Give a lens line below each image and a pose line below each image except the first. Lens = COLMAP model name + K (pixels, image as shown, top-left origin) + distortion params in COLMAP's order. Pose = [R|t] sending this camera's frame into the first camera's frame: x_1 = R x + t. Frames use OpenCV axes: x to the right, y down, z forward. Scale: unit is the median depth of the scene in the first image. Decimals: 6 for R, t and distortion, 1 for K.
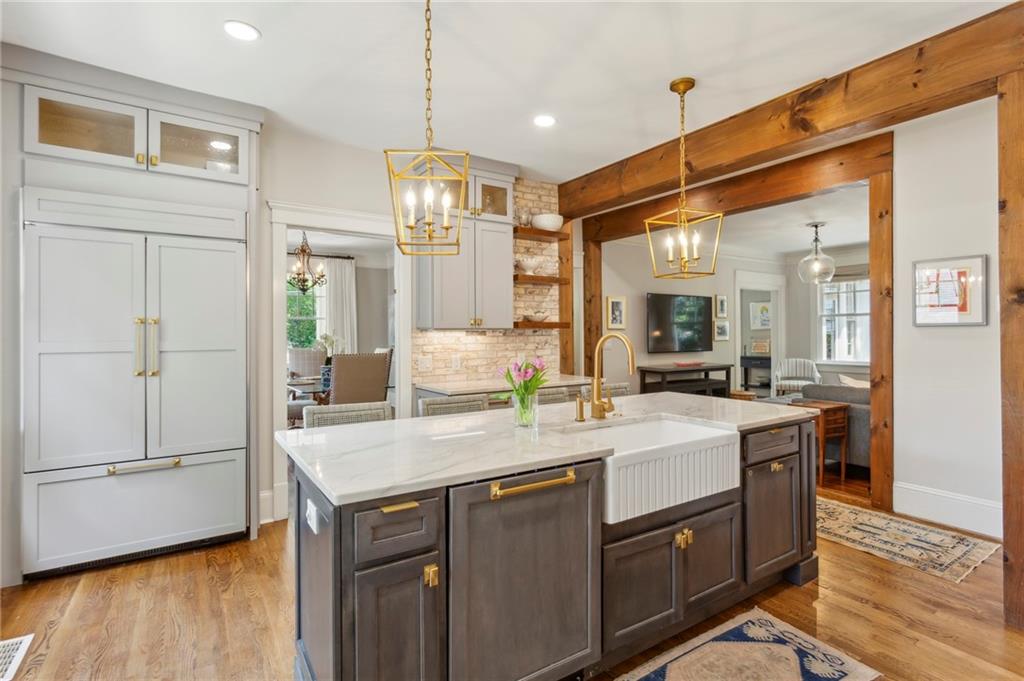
lens RADIAL K [[493.4, 0, 503.2], [0, 493.4, 324.7], [0, 0, 1]] dist [-0.002890, 0.004958]
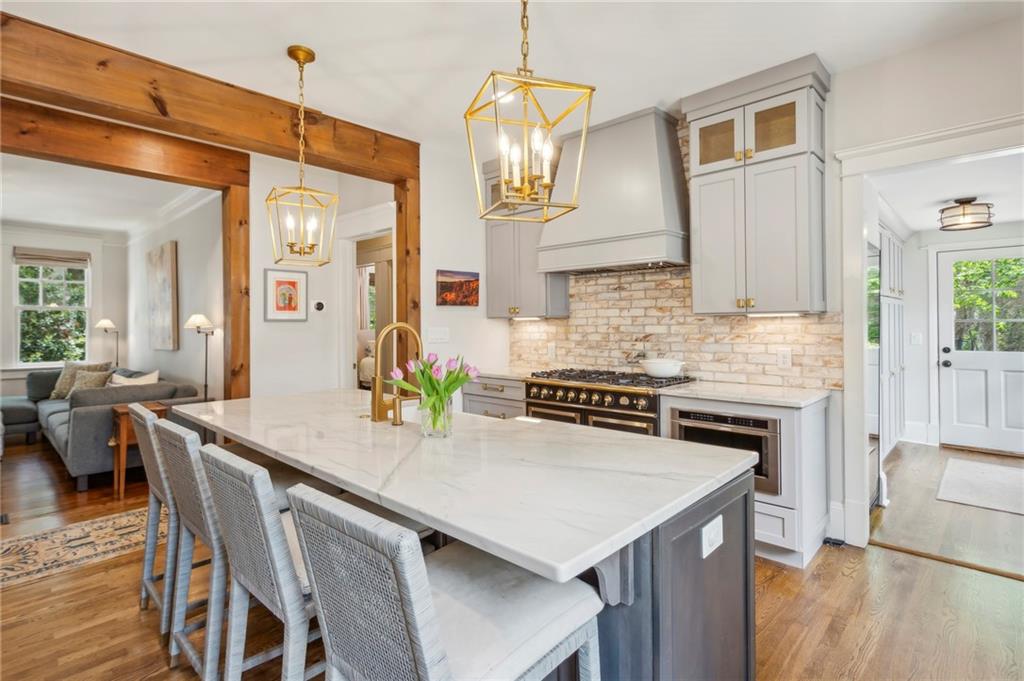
lens RADIAL K [[493.4, 0, 499.8], [0, 493.4, 319.1], [0, 0, 1]] dist [-0.002890, 0.004958]
pose [[-0.240004, 0.011524, 0.970703, -0.271085], [-0.002559, 0.999919, -0.012504, 0.009366], [-0.970768, -0.005485, -0.239955, 0.378056]]
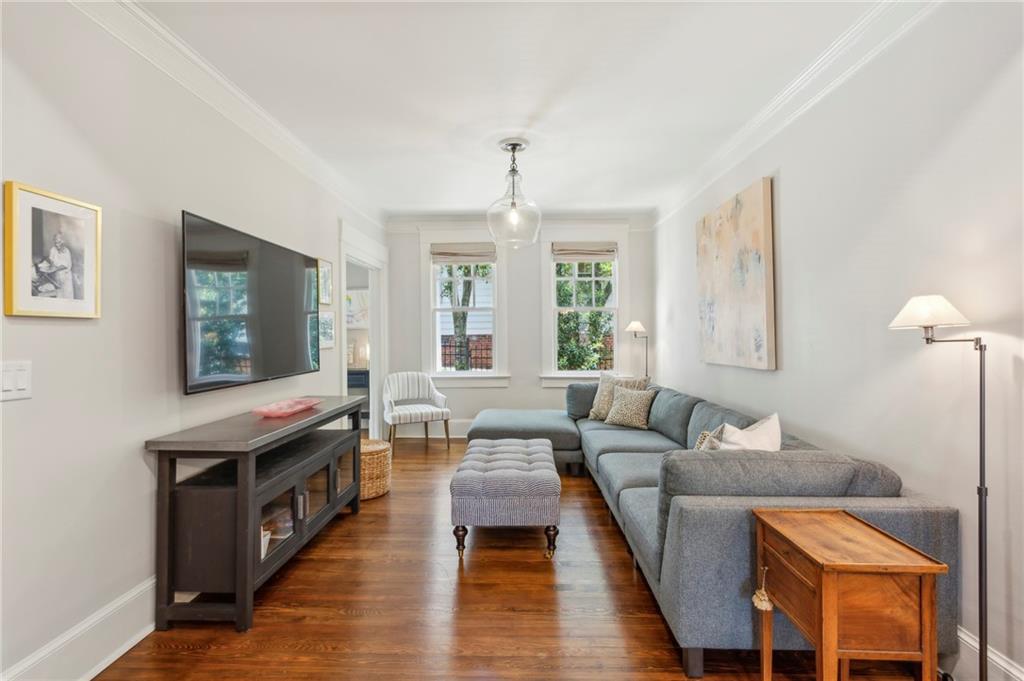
lens RADIAL K [[493.4, 0, 516.4], [0, 493.4, 333.6], [0, 0, 1]] dist [-0.002890, 0.004958]
pose [[0.545698, -0.004945, 0.837967, 0.144235], [-0.002190, 0.999971, 0.007327, 0.014393], [-0.837979, -0.005833, 0.545671, 0.658064]]
